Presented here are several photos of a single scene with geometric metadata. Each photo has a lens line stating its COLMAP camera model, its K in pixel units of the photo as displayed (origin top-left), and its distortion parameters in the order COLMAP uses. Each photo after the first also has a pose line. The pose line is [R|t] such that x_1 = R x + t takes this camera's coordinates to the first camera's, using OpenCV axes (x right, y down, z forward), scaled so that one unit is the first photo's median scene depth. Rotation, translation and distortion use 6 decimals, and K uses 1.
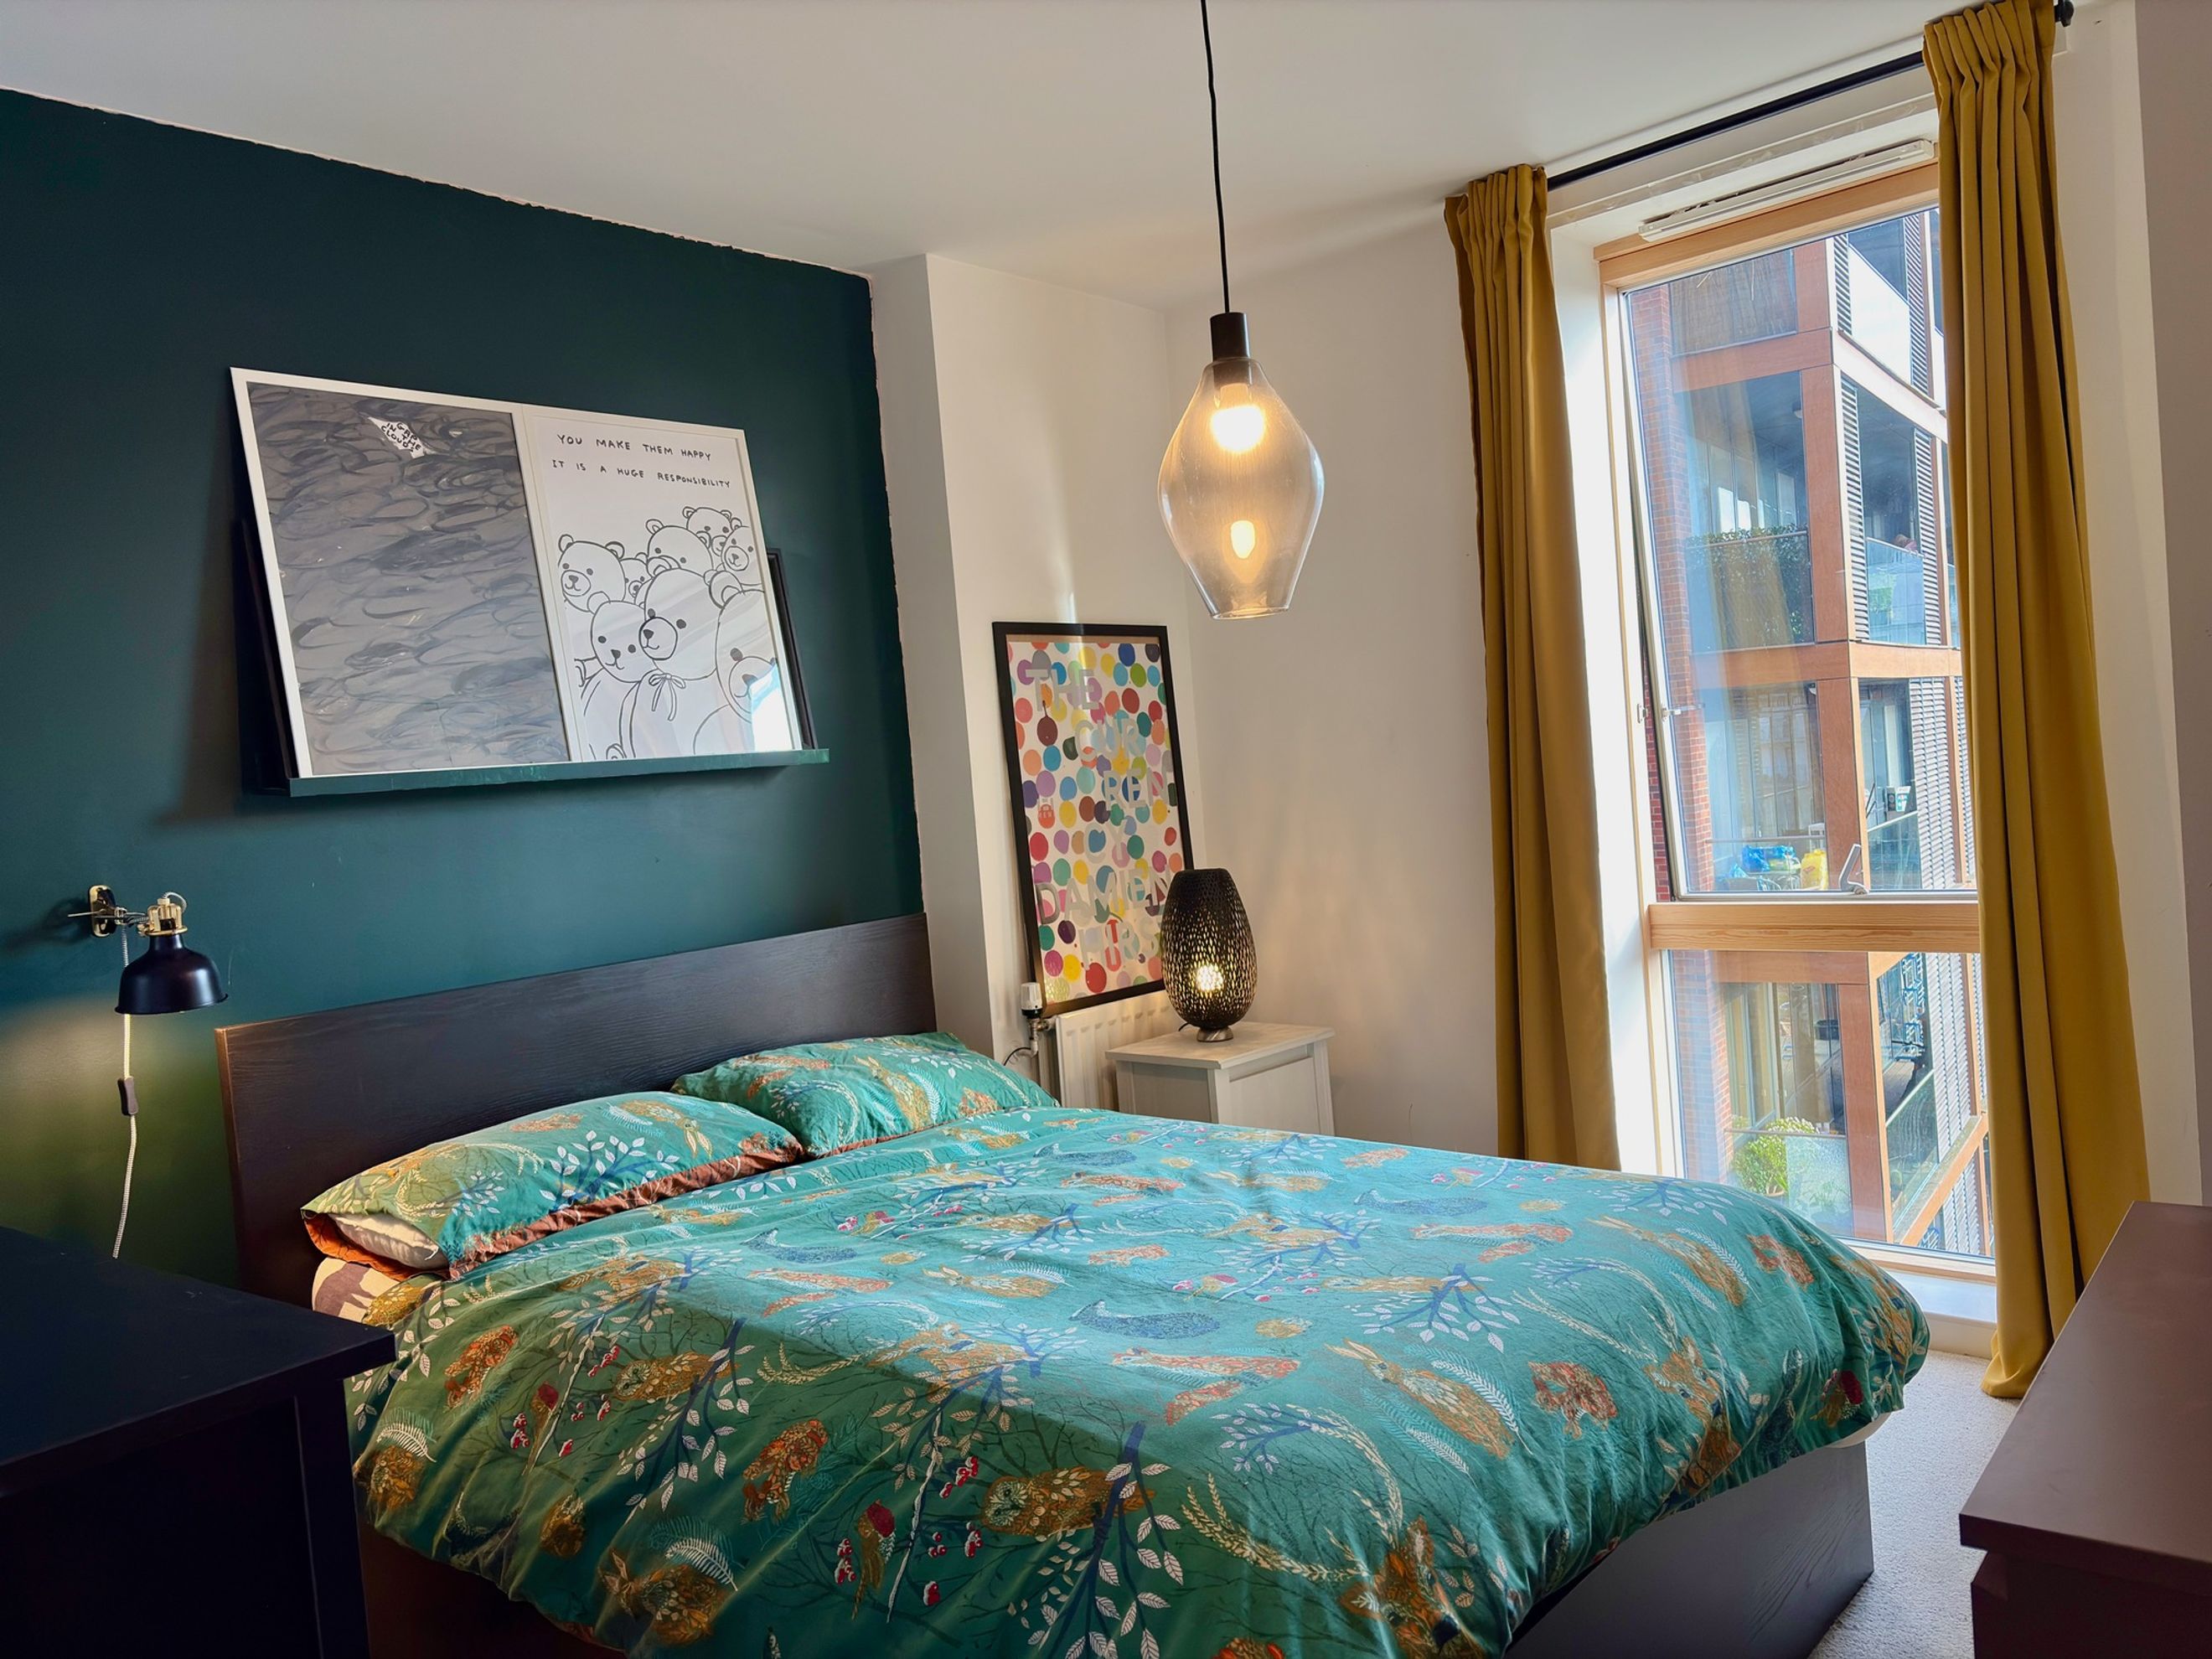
lens RADIAL K [[1678.2, 0, 1089.6], [0, 1678.2, 833.0], [0, 0, 1]] dist [0.028425, -0.004218]
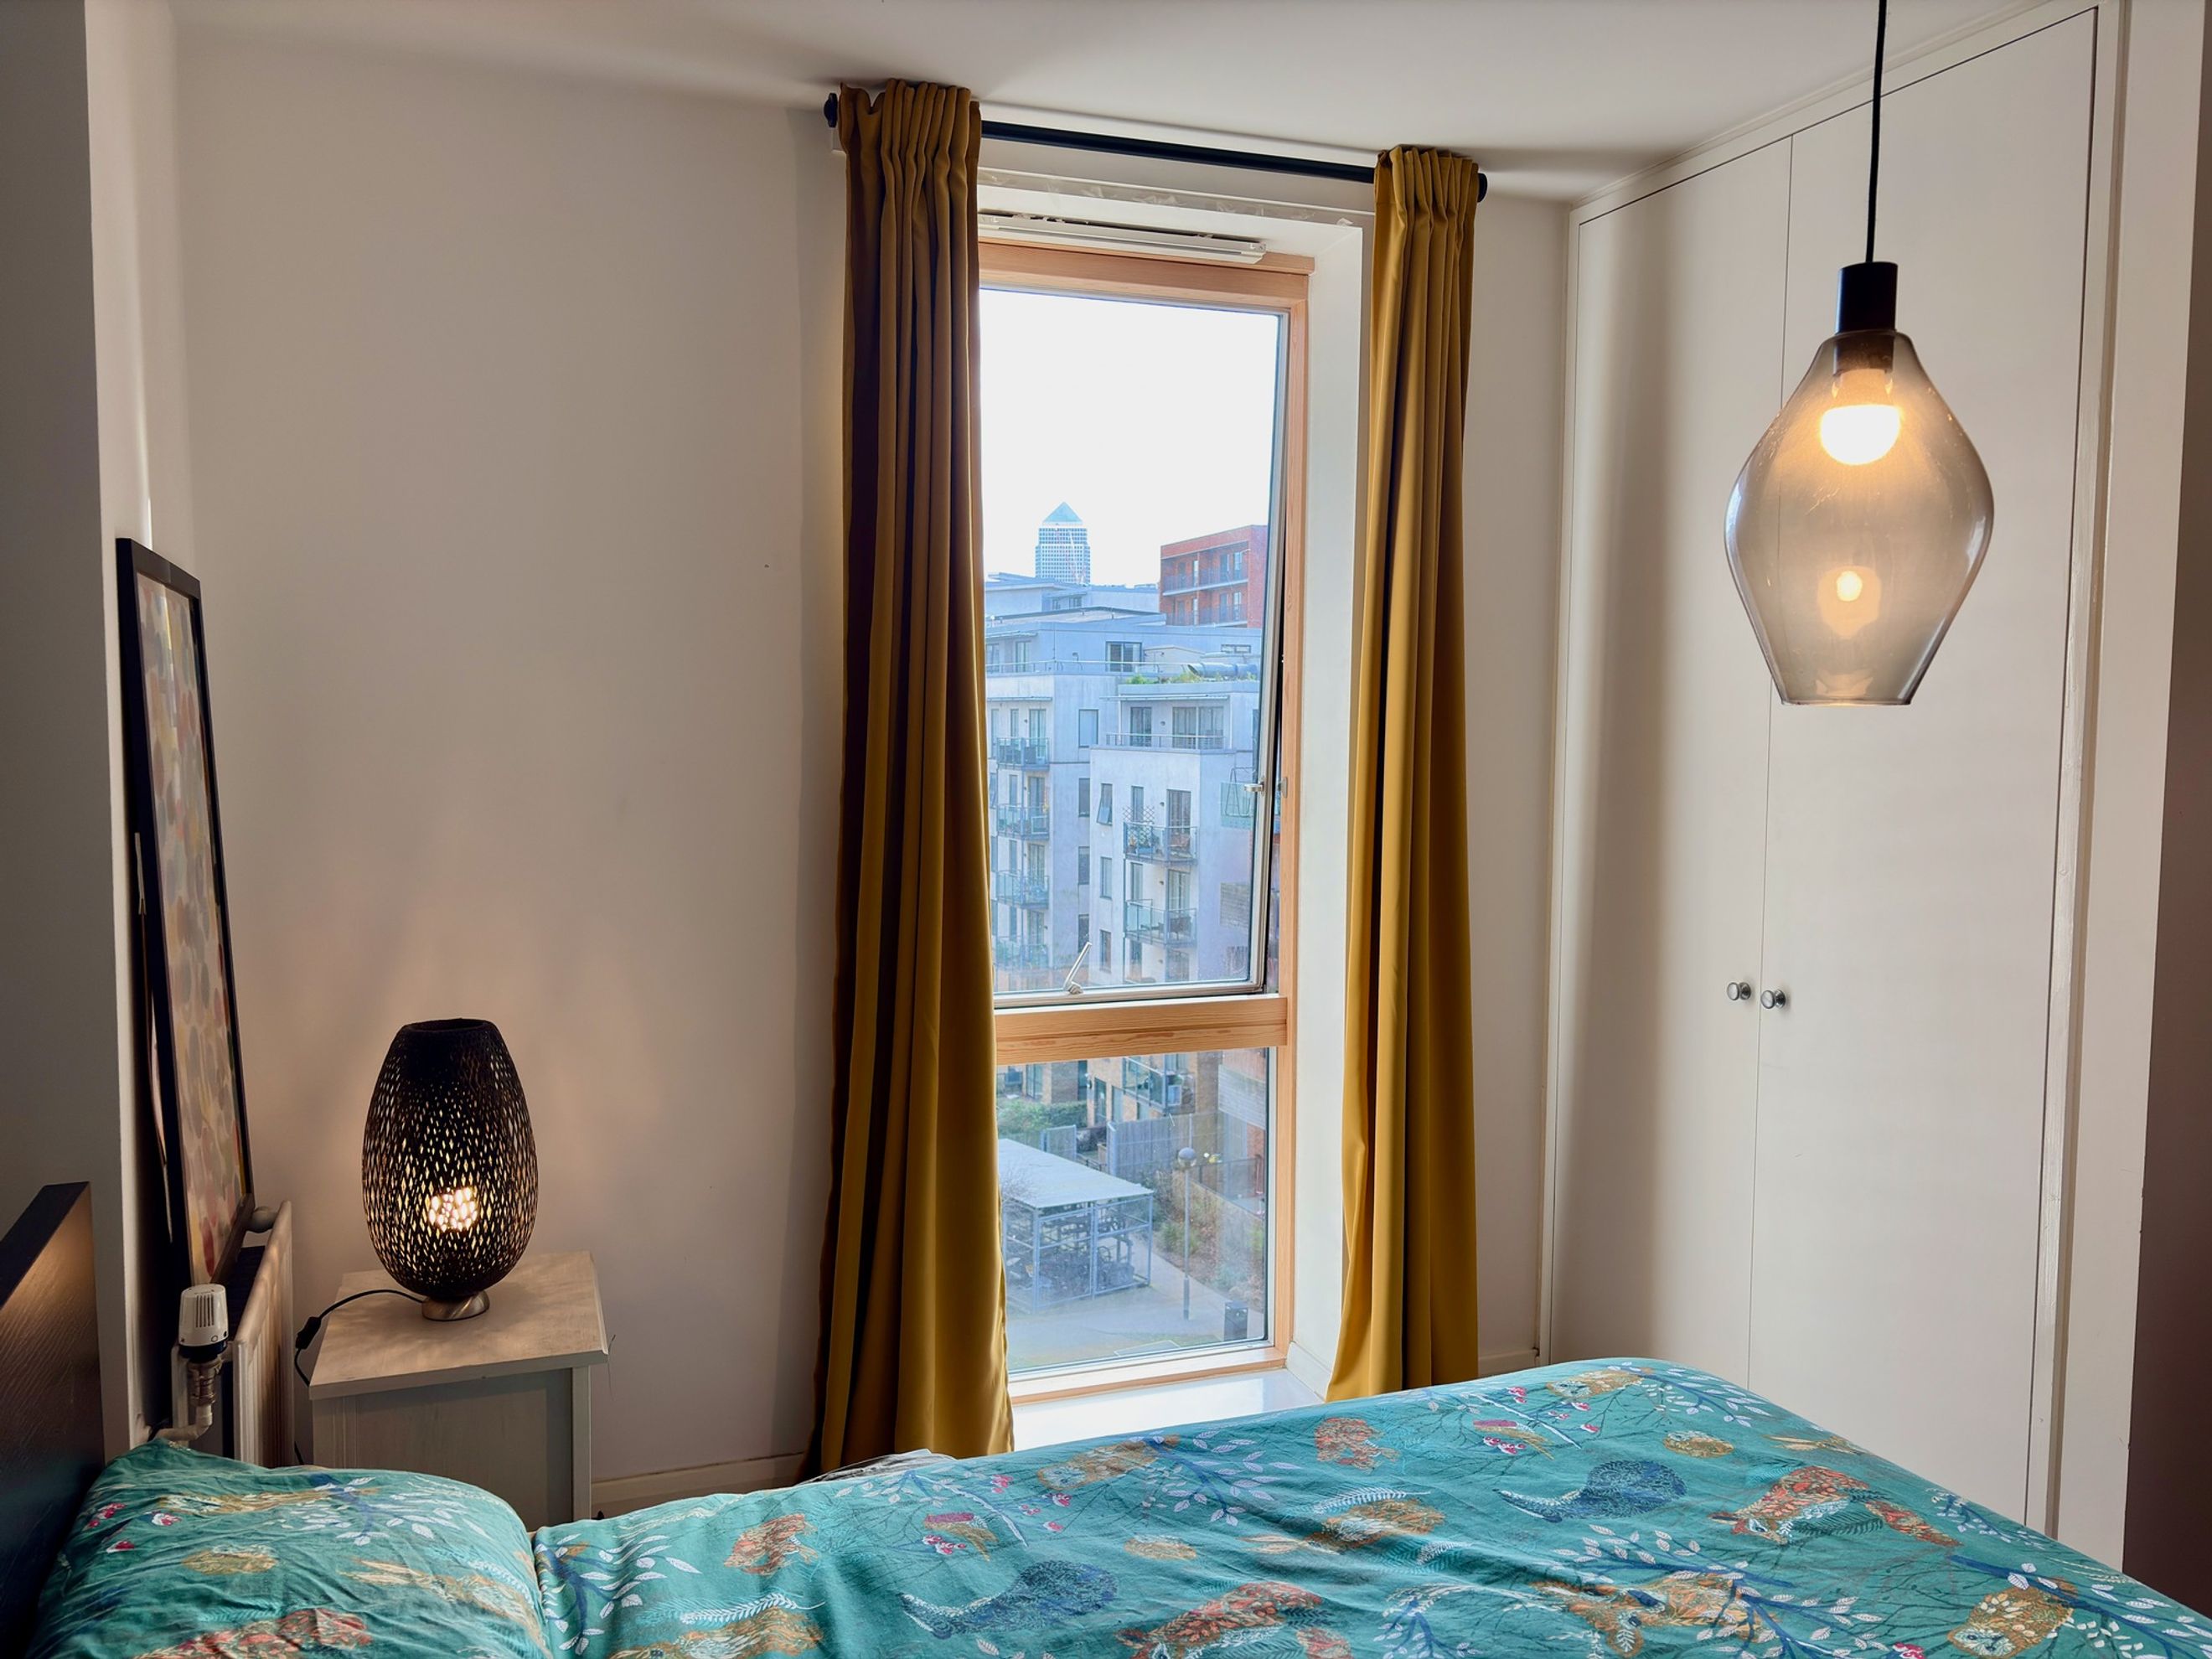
lens RADIAL K [[1678.2, 0, 1089.6], [0, 1678.2, 833.0], [0, 0, 1]] dist [0.028425, -0.004218]
pose [[0.442266, 0.013985, 0.896775, -0.531428], [-0.004049, 0.999899, -0.013597, -0.056687], [-0.896875, 0.002382, 0.442279, 0.786612]]
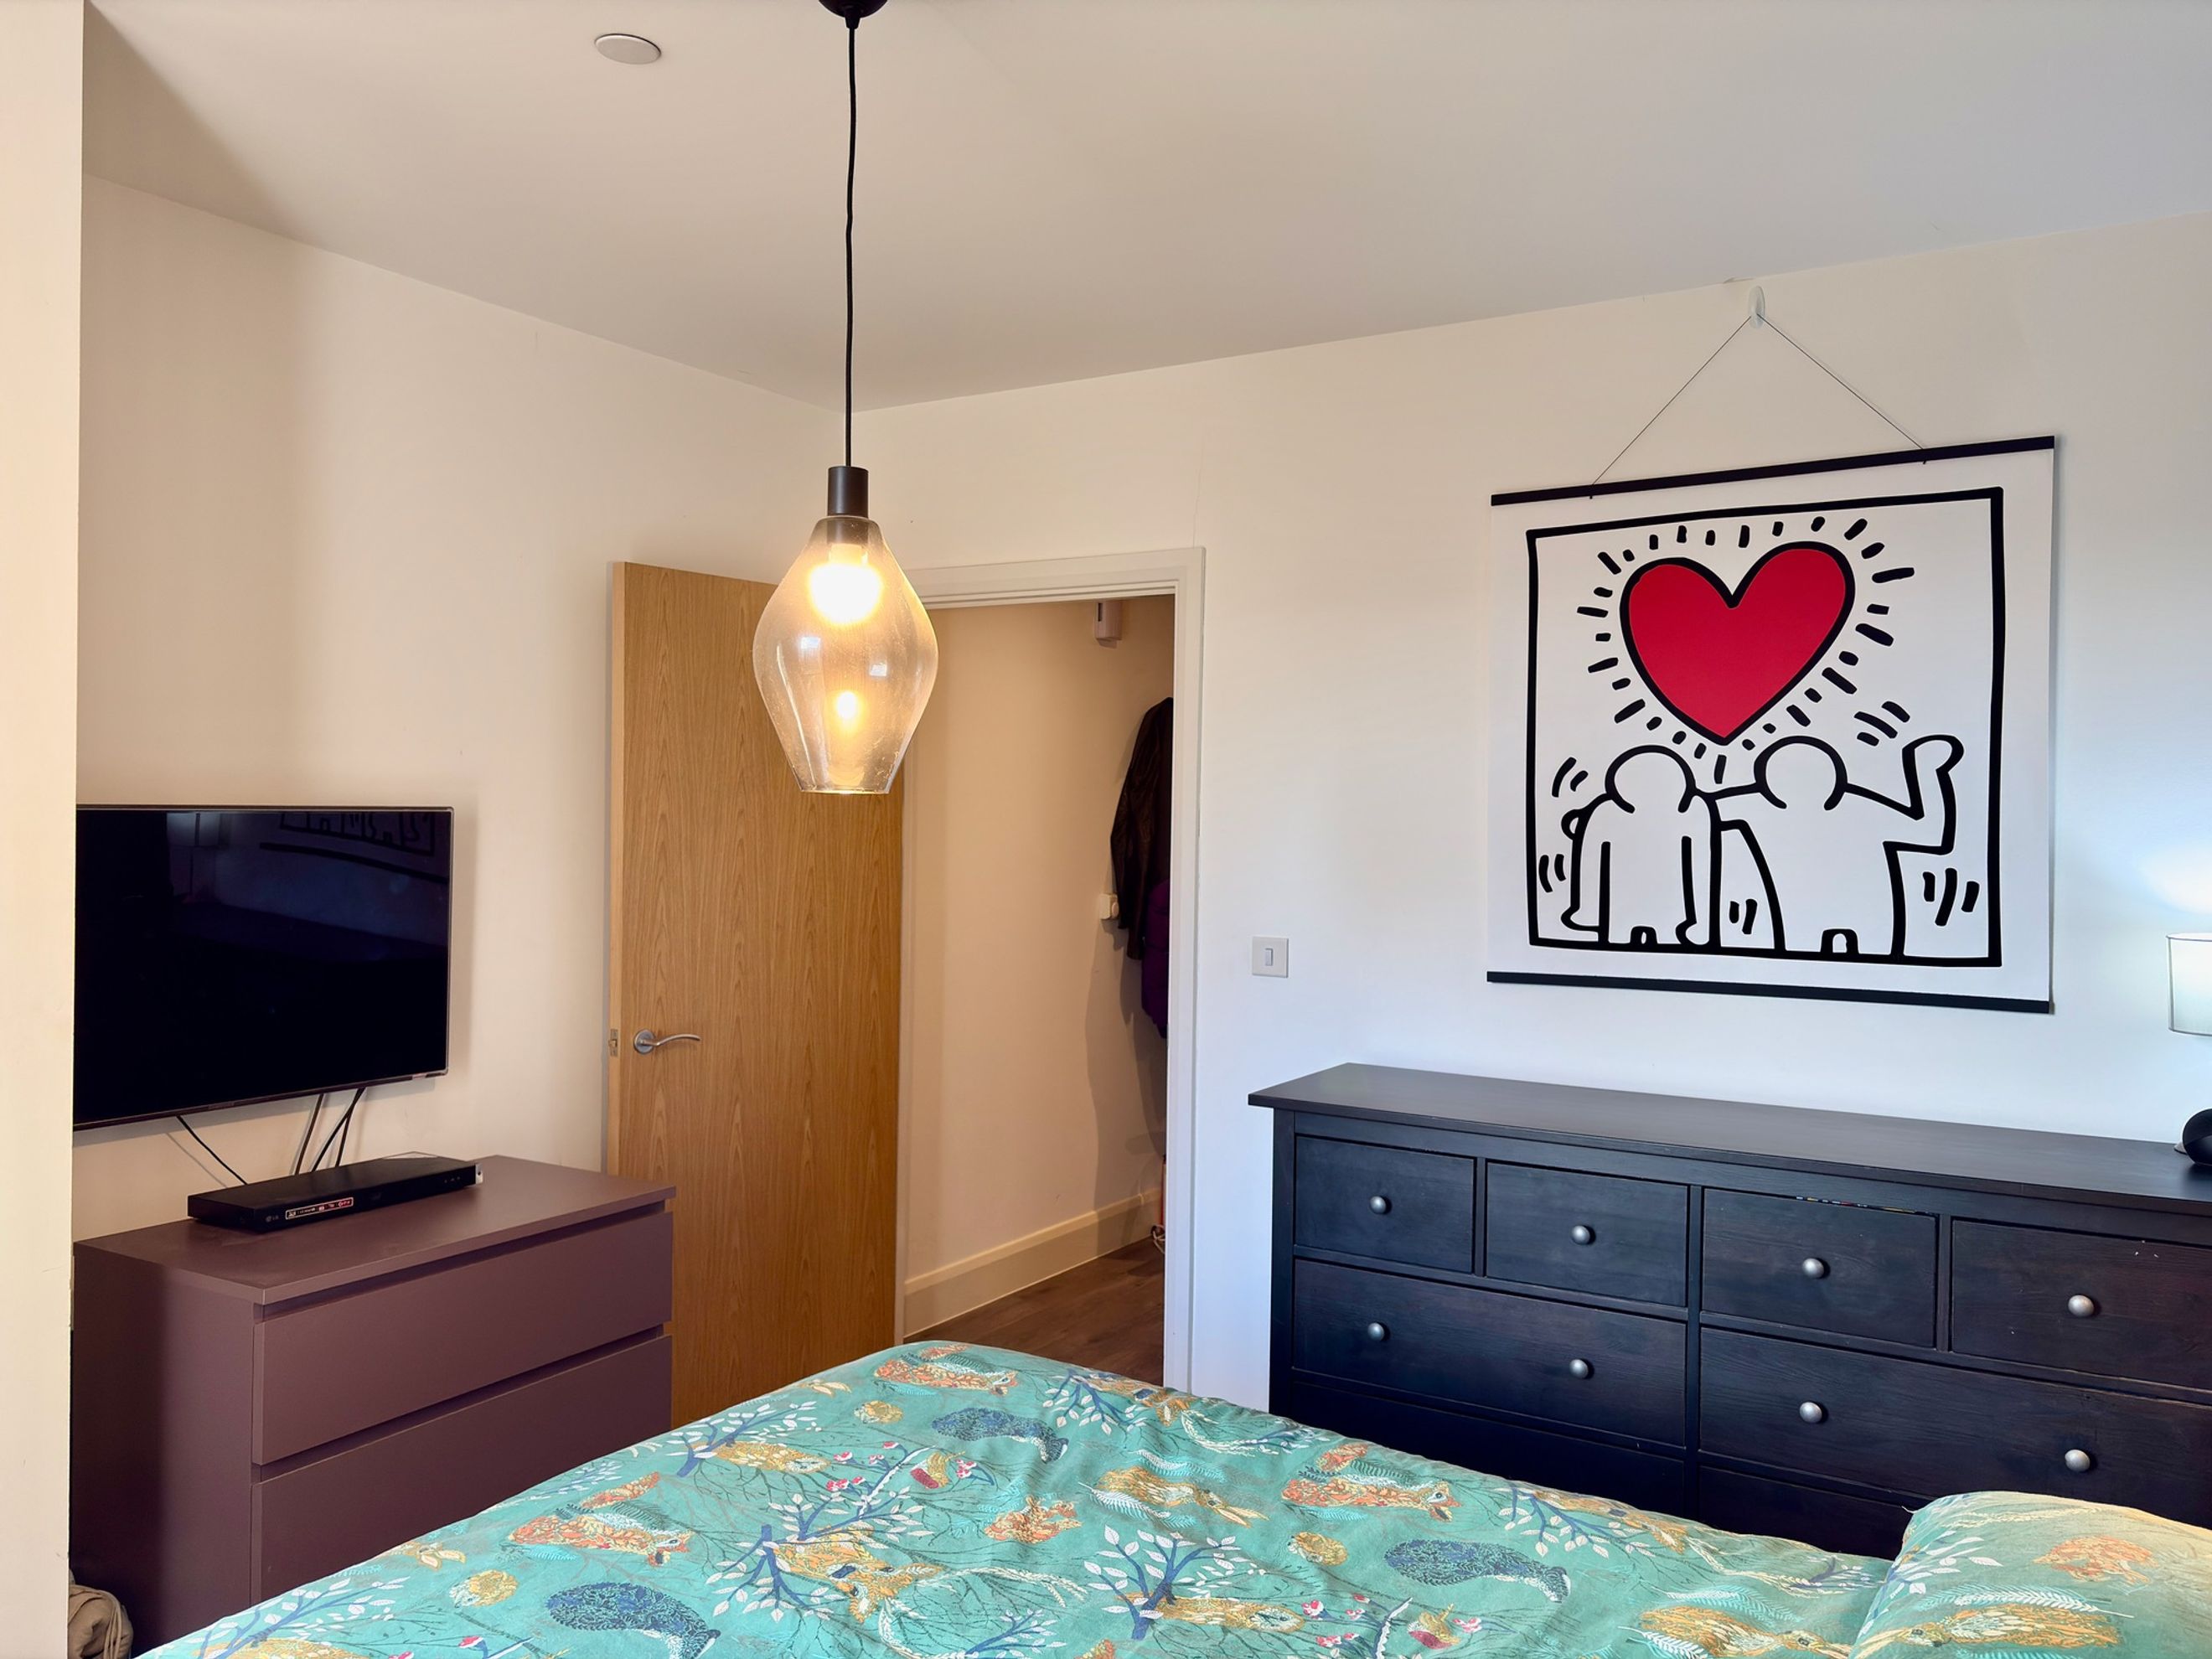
lens RADIAL K [[1678.2, 0, 1089.6], [0, 1678.2, 833.0], [0, 0, 1]] dist [0.028425, -0.004218]
pose [[-0.987728, 0.056871, -0.145465, 0.083840], [0.050578, 0.997632, 0.046598, -0.116481], [0.147770, 0.038669, -0.988266, 1.551414]]
